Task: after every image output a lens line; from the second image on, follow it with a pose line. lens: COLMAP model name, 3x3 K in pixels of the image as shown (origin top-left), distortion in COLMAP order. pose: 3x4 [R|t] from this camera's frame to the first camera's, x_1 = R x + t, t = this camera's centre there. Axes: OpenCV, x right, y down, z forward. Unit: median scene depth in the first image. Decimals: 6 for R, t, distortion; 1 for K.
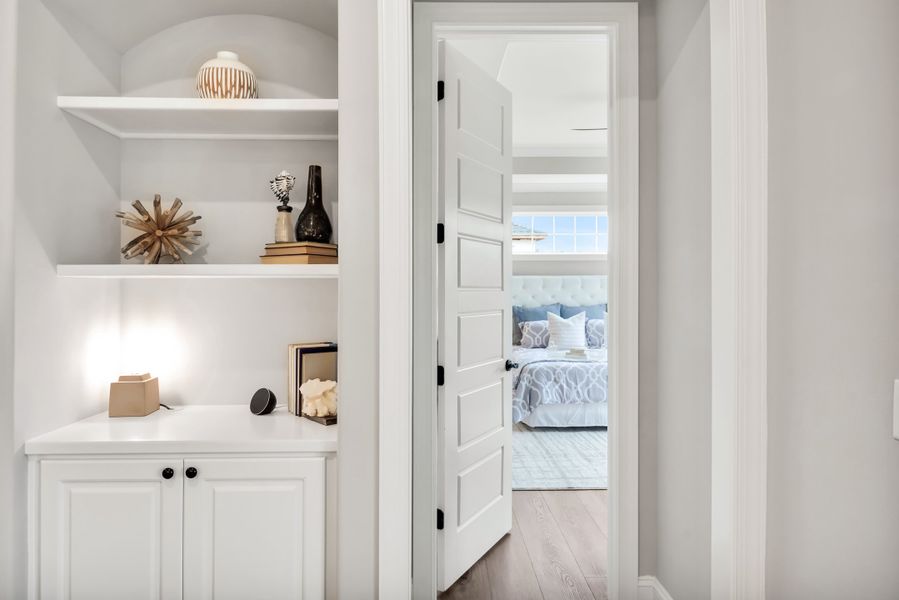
lens RADIAL K [[413.1, 0, 450.8], [0, 413.1, 301.0], [0, 0, 1]] dist [-0.012080, 0.000033]
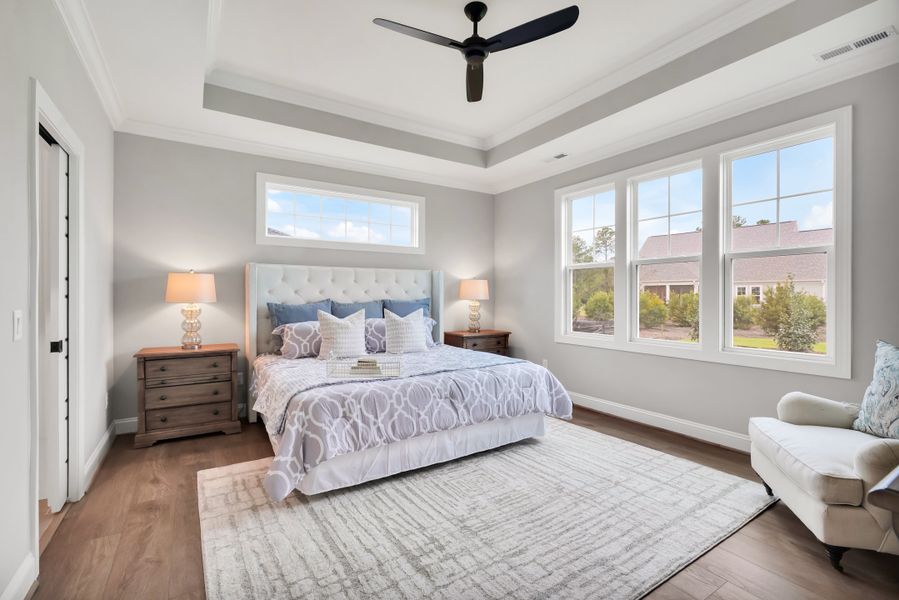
lens RADIAL K [[413.1, 0, 453.3], [0, 413.1, 302.9], [0, 0, 1]] dist [-0.012080, 0.000033]
pose [[0.839173, -0.004609, 0.543846, 0.046007], [0.000296, 0.999968, 0.008018, 0.010928], [-0.543865, -0.006568, 0.839147, 0.367165]]
